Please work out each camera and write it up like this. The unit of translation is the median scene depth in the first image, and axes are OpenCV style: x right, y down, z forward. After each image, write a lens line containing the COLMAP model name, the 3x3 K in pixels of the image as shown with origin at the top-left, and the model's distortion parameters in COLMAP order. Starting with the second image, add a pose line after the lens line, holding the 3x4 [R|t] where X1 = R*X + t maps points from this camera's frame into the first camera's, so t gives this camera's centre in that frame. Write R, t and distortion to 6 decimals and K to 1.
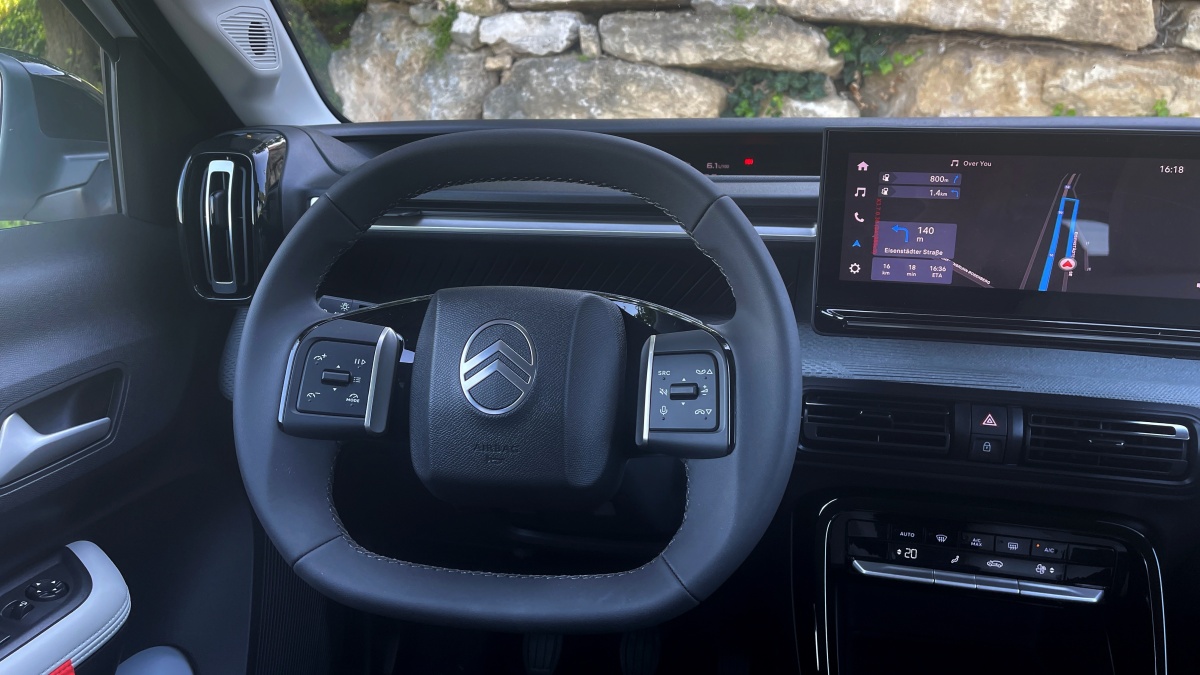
lens RADIAL K [[896.4, 0, 600.0], [0, 896.4, 337.5], [0, 0, 1]] dist [0.066158, -0.101120]
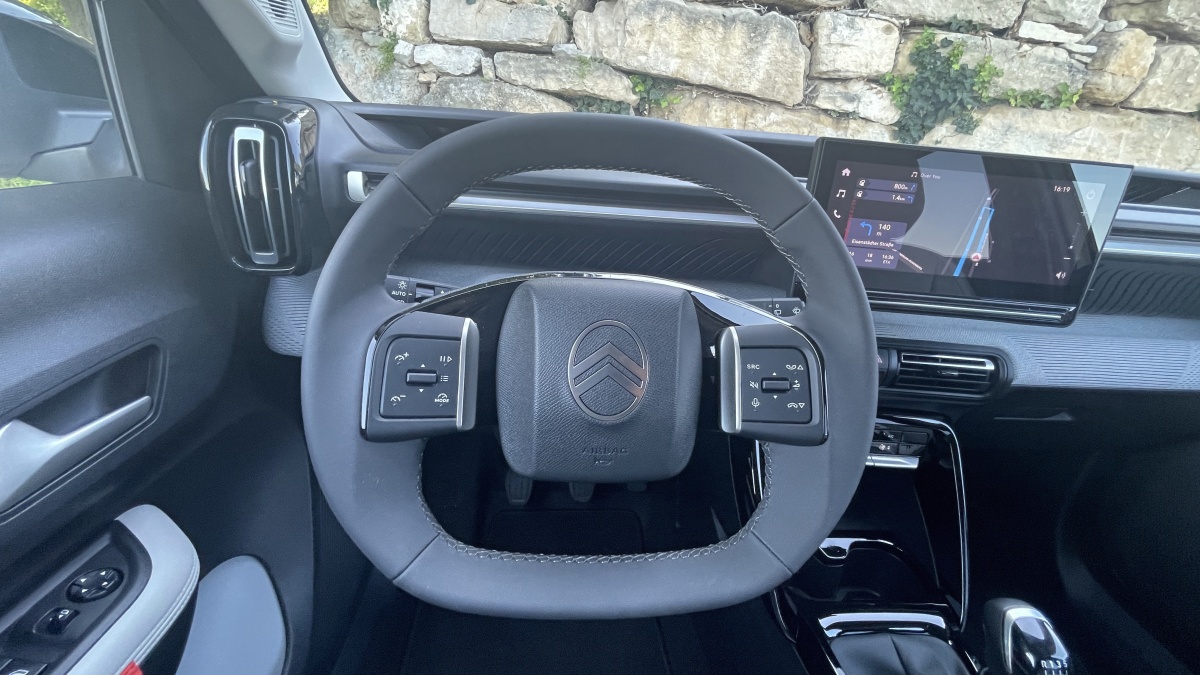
lens RADIAL K [[474.6, 0, 601.1], [0, 474.6, 333.7], [0, 0, 1]] dist [-0.004244, 0.000864]
pose [[0.969454, -0.026875, 0.243796, -0.176116], [-0.015515, 0.985269, 0.170306, -0.067536], [-0.244782, -0.168886, 0.954756, 0.372617]]
